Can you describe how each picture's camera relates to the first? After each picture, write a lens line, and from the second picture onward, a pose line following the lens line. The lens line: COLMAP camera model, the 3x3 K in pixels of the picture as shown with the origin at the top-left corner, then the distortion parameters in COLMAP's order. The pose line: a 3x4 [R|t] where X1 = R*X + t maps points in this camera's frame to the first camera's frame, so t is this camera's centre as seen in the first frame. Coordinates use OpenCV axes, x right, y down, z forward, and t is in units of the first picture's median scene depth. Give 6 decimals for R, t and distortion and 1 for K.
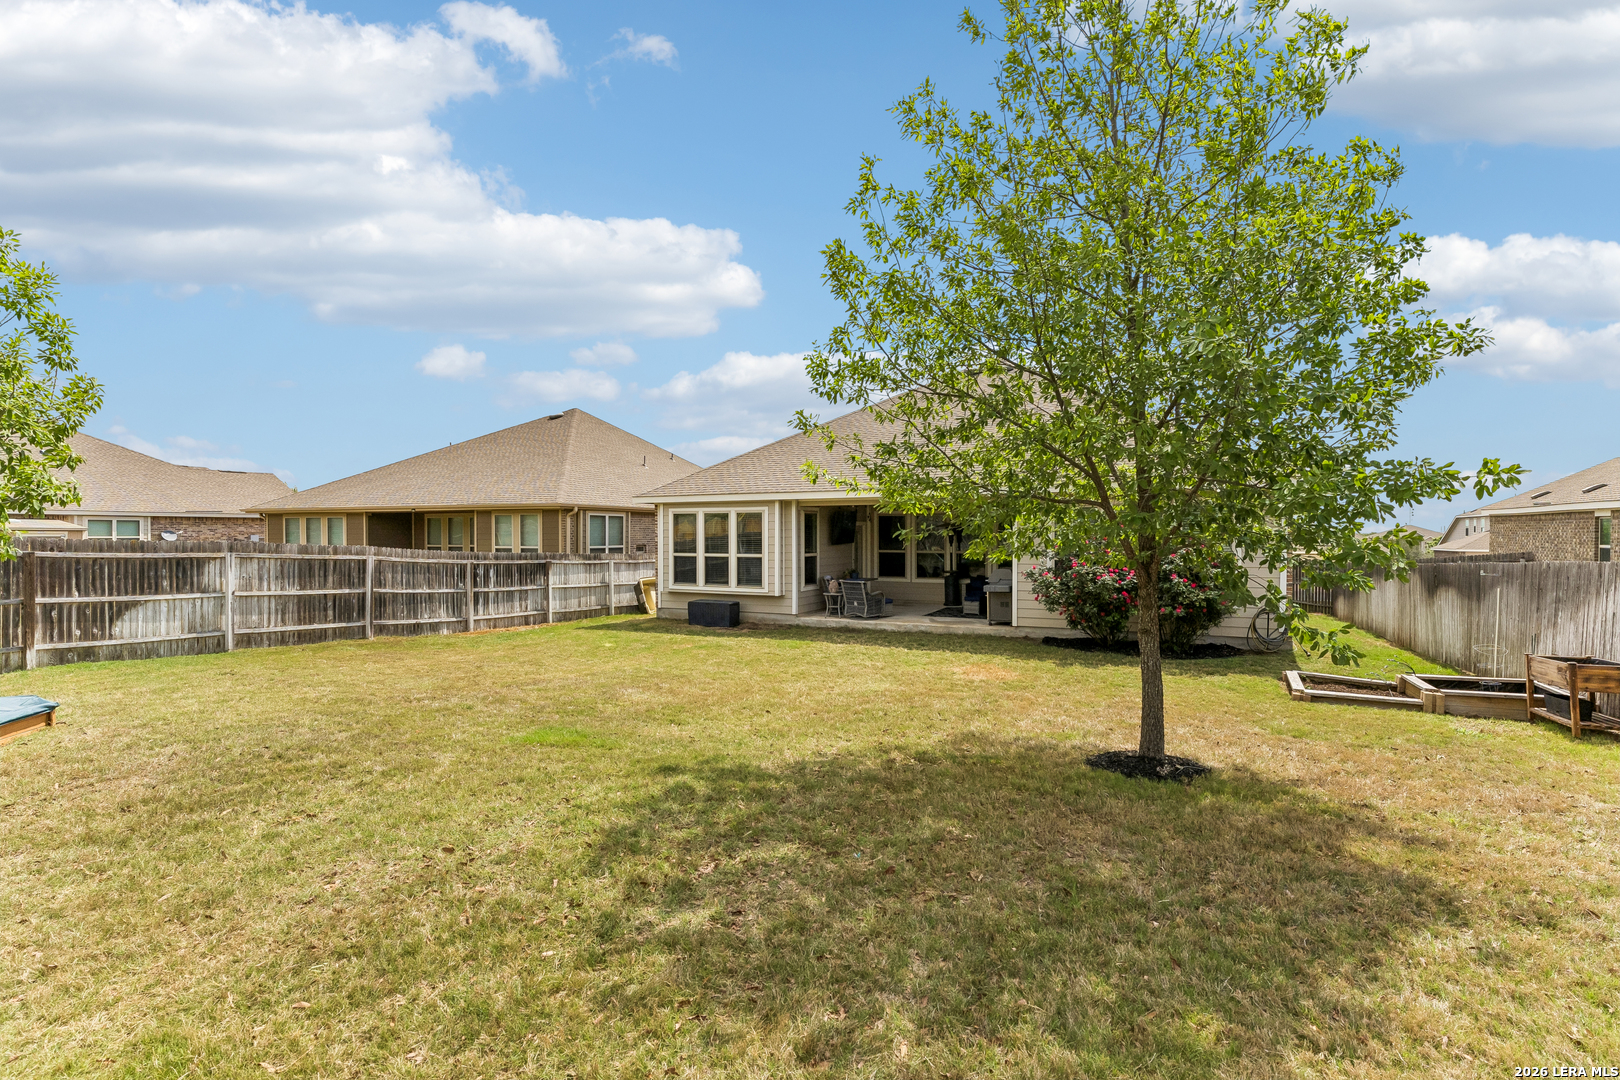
lens RADIAL K [[735.6, 0, 813.0], [0, 735.6, 544.4], [0, 0, 1]] dist [0.002894, -0.000889]
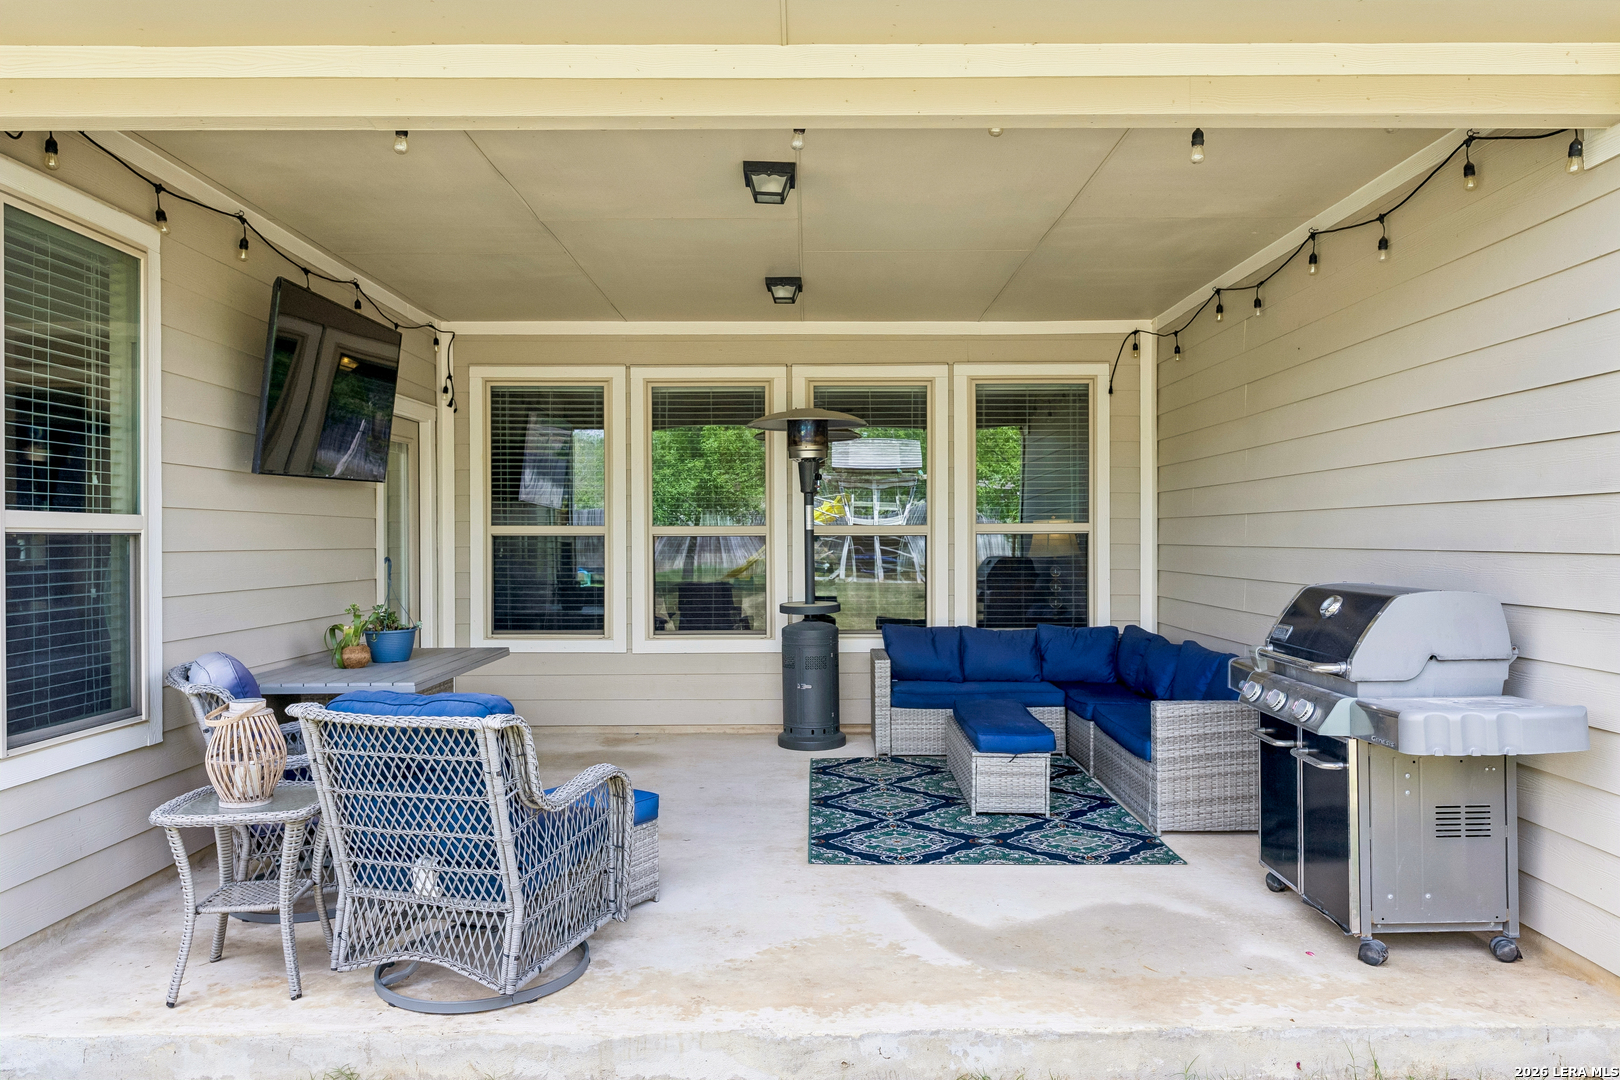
lens RADIAL K [[1090.7, 0, 806.2], [0, 1090.7, 536.8], [0, 0, 1]] dist [-0.004383, 0.000143]
pose [[0.898871, 0.002358, 0.438208, 0.030190], [0.006550, 0.999801, -0.018817, 0.022753], [-0.438165, 0.019784, 0.898677, 0.761225]]
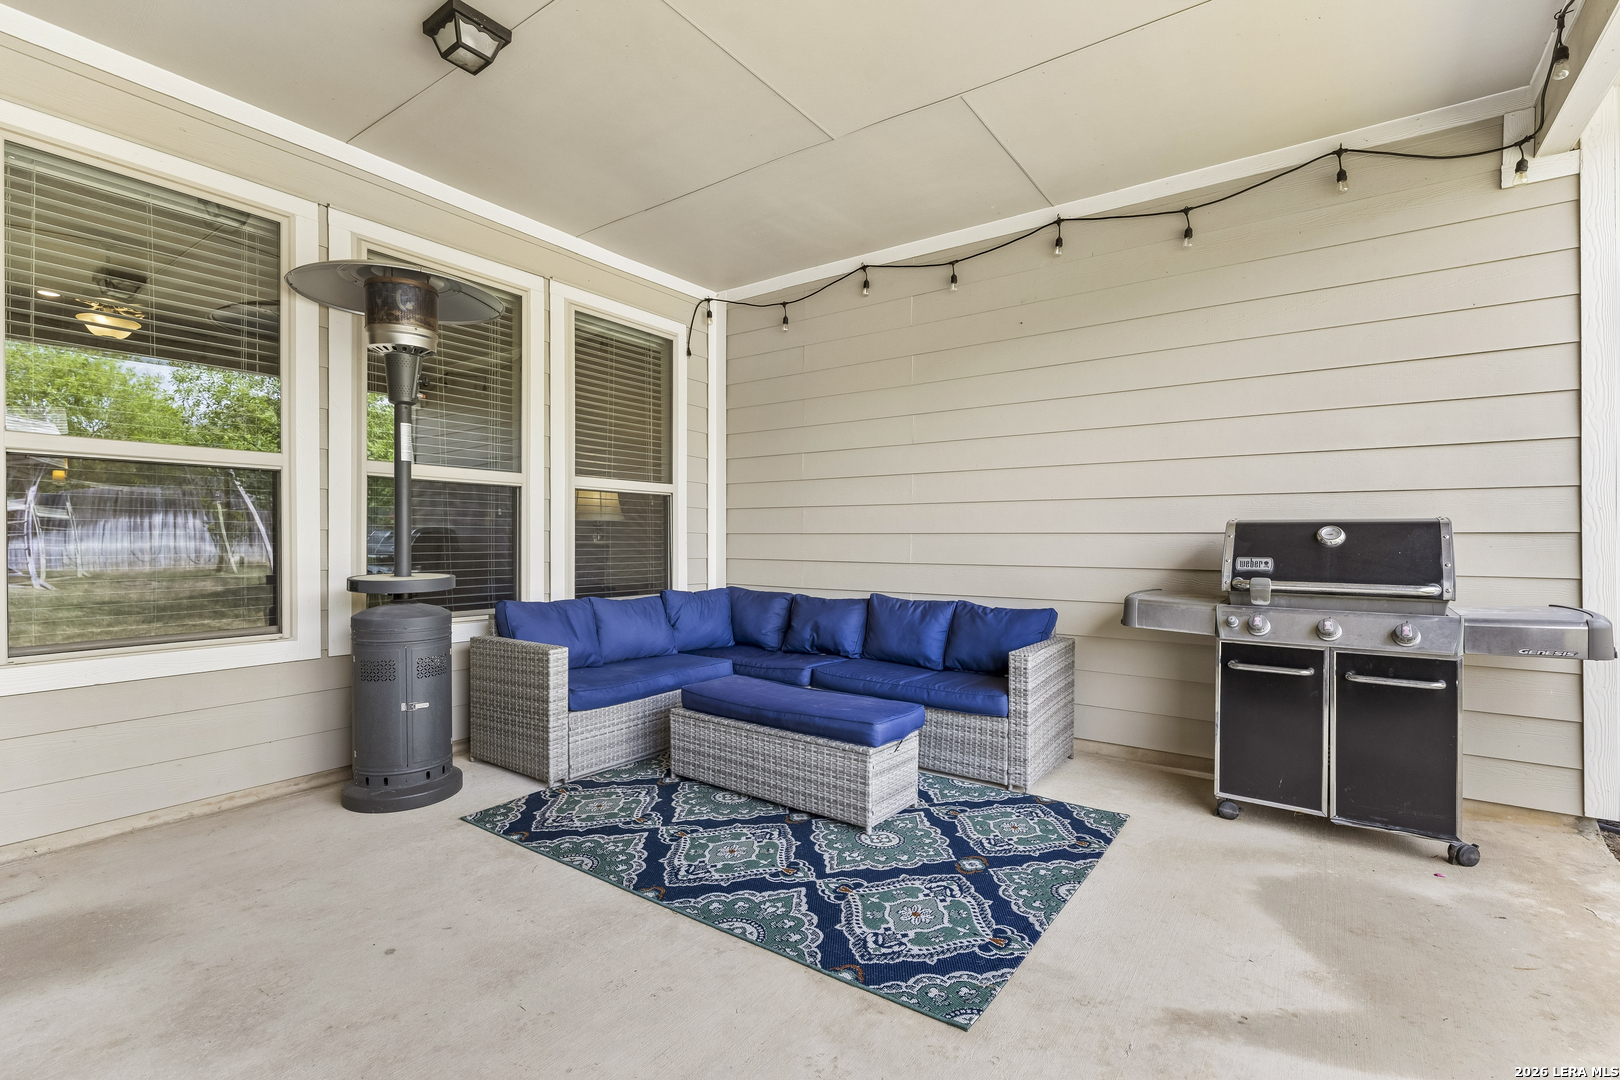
lens RADIAL K [[735.6, 0, 810.9], [0, 735.6, 542.9], [0, 0, 1]] dist [0.002894, -0.000889]
pose [[0.154774, -0.001180, 0.987949, 0.049711], [0.015161, 0.999884, -0.001181, 0.033681], [-0.987834, 0.015161, 0.154774, 1.008851]]
